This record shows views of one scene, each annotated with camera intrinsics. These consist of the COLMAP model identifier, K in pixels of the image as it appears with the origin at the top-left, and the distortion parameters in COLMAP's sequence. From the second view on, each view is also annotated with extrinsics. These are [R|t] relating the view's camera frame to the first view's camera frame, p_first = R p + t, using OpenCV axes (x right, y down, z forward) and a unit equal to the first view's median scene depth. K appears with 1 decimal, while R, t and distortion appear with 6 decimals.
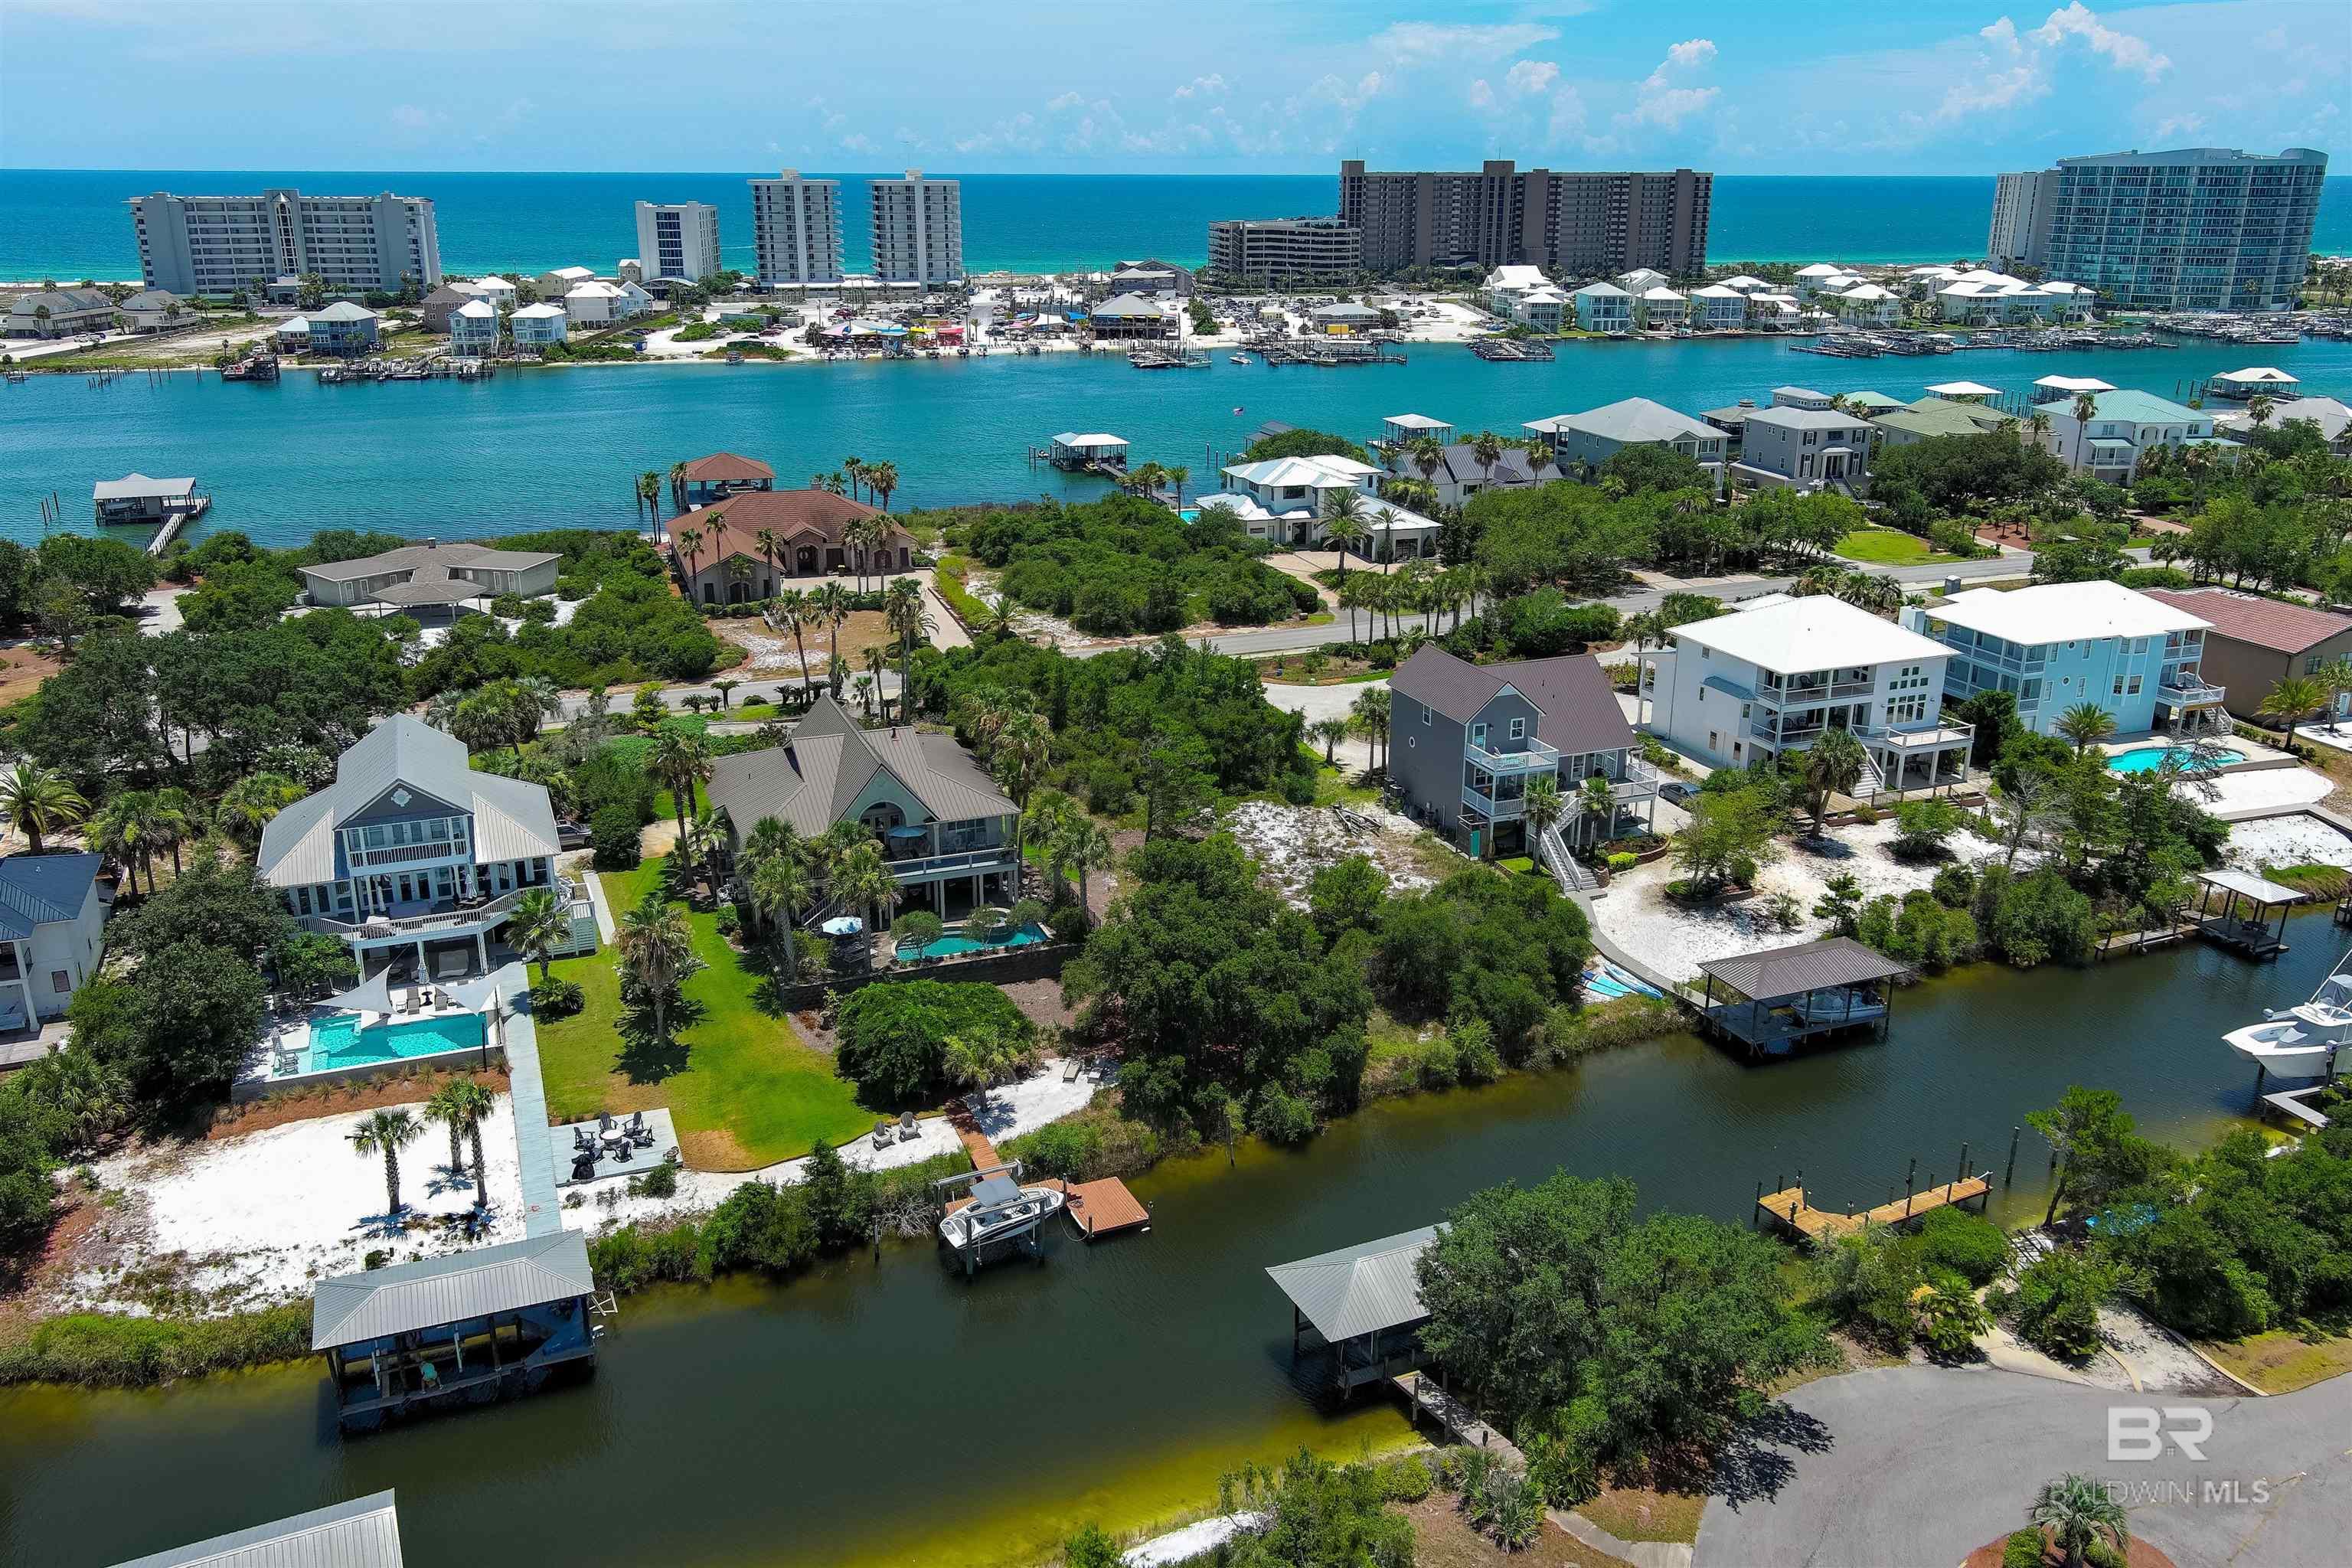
lens RADIAL K [[1833.9, 0, 1170.2], [0, 1833.9, 787.9], [0, 0, 1]] dist [0.016133, -0.014520]
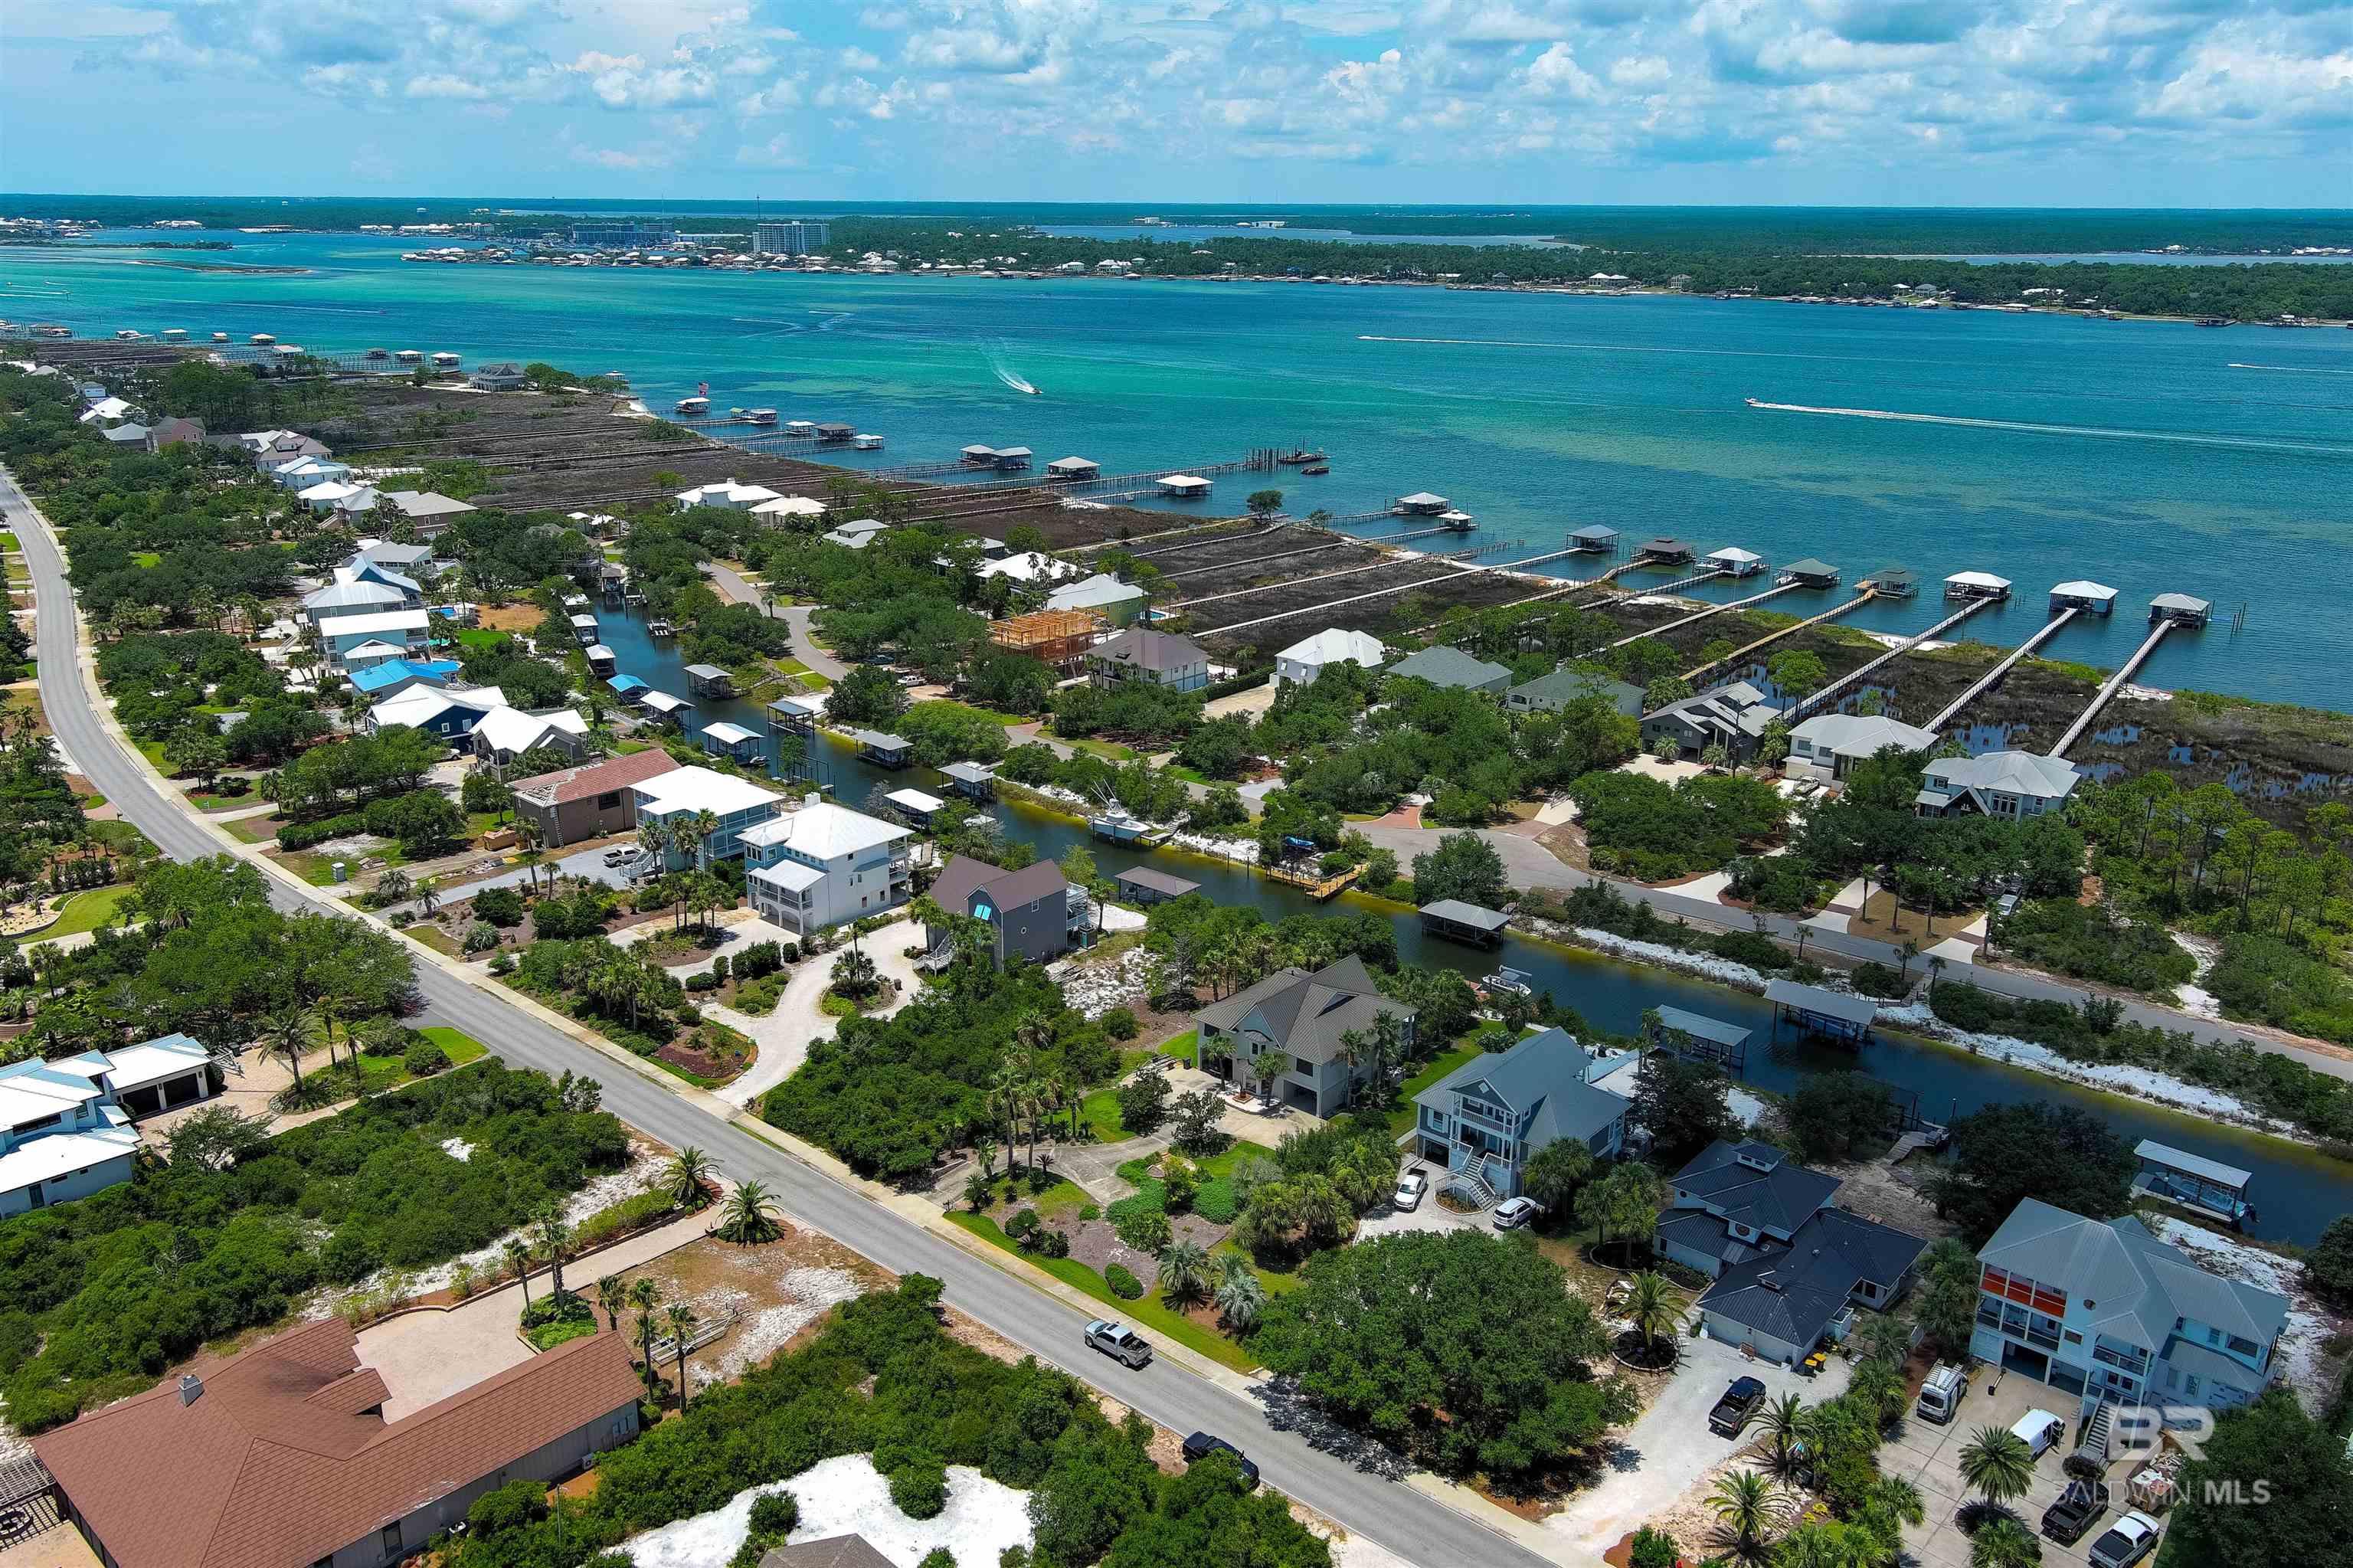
lens RADIAL K [[1810.1, 0, 1171.1], [0, 1810.1, 819.9], [0, 0, 1]] dist [0.024942, -0.035477]
pose [[-0.466084, -0.292085, 0.835136, -1.216138], [0.274440, 0.849643, 0.450321, -0.779516], [-0.841099, 0.439082, -0.315845, 1.327787]]
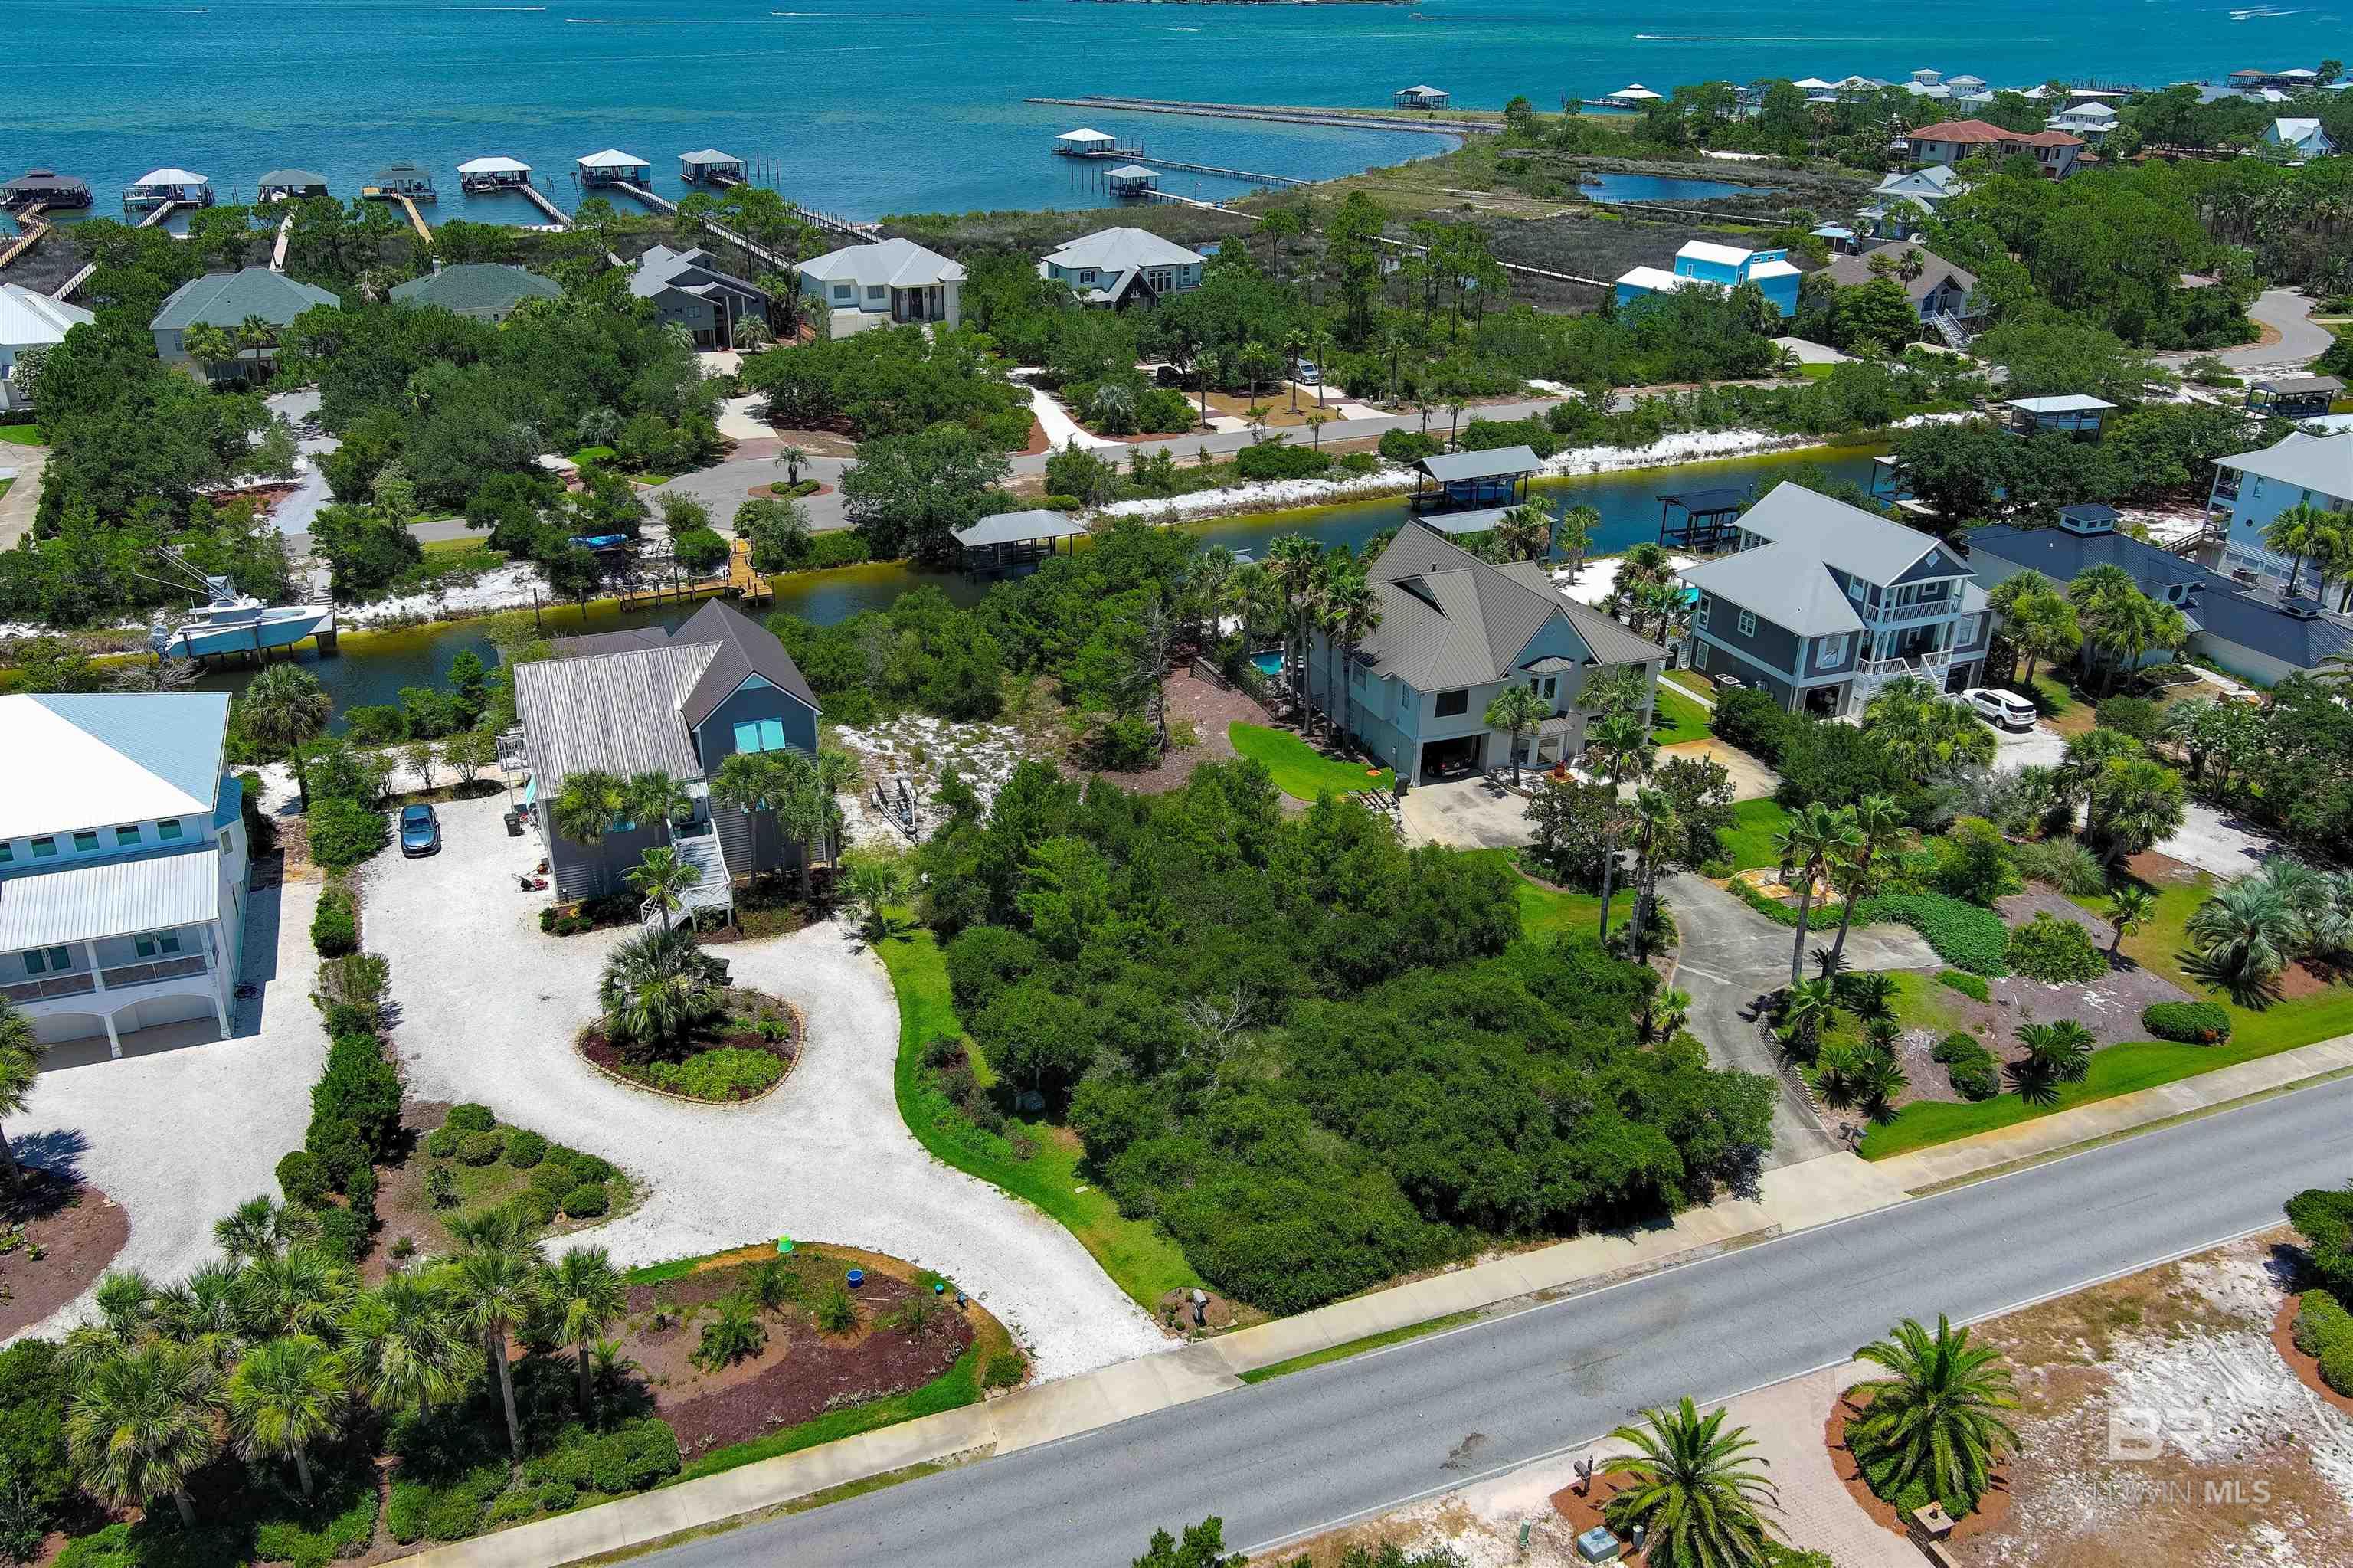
lens RADIAL K [[1805.3, 0, 1171.2], [0, 1805.3, 781.8], [0, 0, 1]] dist [0.026350, -0.034804]
pose [[-0.999626, -0.010324, -0.025308, 0.005046], [-0.024909, 0.725306, 0.687976, -0.502293], [0.011253, 0.688350, -0.725292, 1.501278]]
